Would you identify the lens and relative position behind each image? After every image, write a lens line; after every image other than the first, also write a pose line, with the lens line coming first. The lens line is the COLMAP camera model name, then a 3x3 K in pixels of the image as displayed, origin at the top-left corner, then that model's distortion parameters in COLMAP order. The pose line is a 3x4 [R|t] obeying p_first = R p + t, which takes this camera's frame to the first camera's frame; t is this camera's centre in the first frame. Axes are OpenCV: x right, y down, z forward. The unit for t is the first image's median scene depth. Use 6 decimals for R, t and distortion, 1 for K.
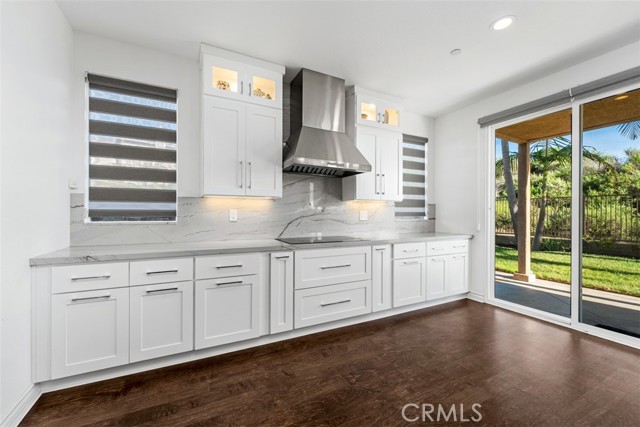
lens RADIAL K [[256.9, 0, 318.8], [0, 256.9, 213.4], [0, 0, 1]] dist [-0.003235, 0.000479]
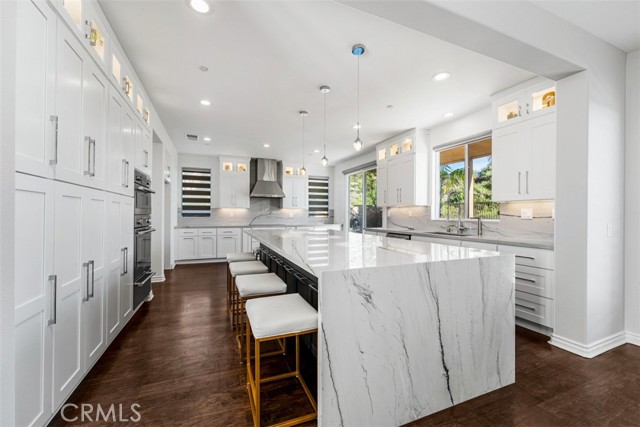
lens RADIAL K [[256.9, 0, 319.9], [0, 256.9, 213.6], [0, 0, 1]] dist [-0.003235, 0.000479]
pose [[0.997599, -0.000036, -0.069249, 0.784941], [-0.000232, 0.999993, -0.003862, 0.004168], [0.069248, 0.003869, 0.997592, -1.622164]]
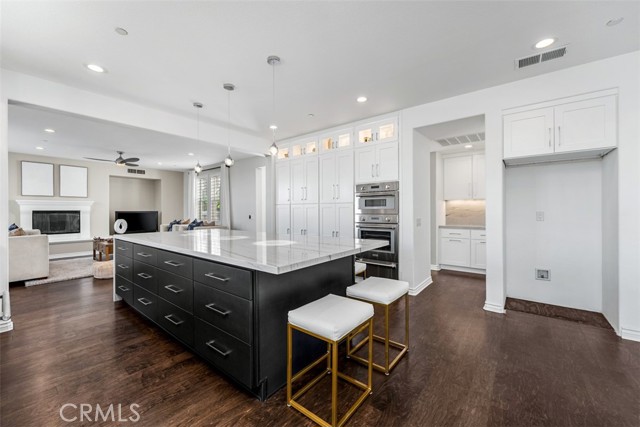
lens RADIAL K [[256.9, 0, 320.0], [0, 256.9, 210.0], [0, 0, 1]] dist [-0.003235, 0.000479]
pose [[-0.909895, -0.003054, -0.414828, 0.822149], [-0.000228, 0.999976, -0.006860, -0.011224], [0.414839, -0.006148, -0.909874, 0.867327]]
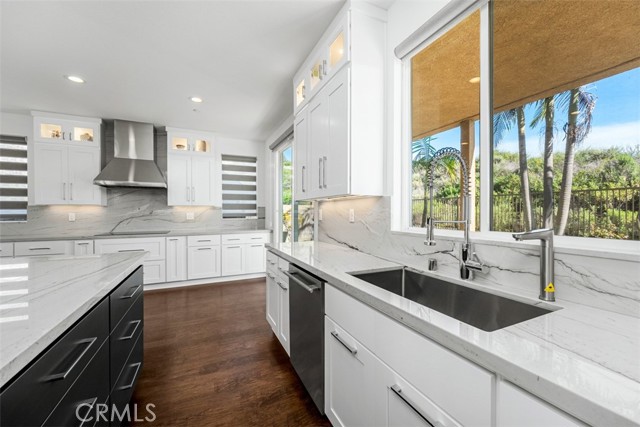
lens RADIAL K [[256.9, 0, 322.5], [0, 256.9, 213.0], [0, 0, 1]] dist [-0.003235, 0.000479]
pose [[0.999742, -0.006443, -0.021793, 1.258259], [0.006536, 0.999970, 0.004216, -0.013831], [0.021765, -0.004358, 0.999754, -0.509283]]
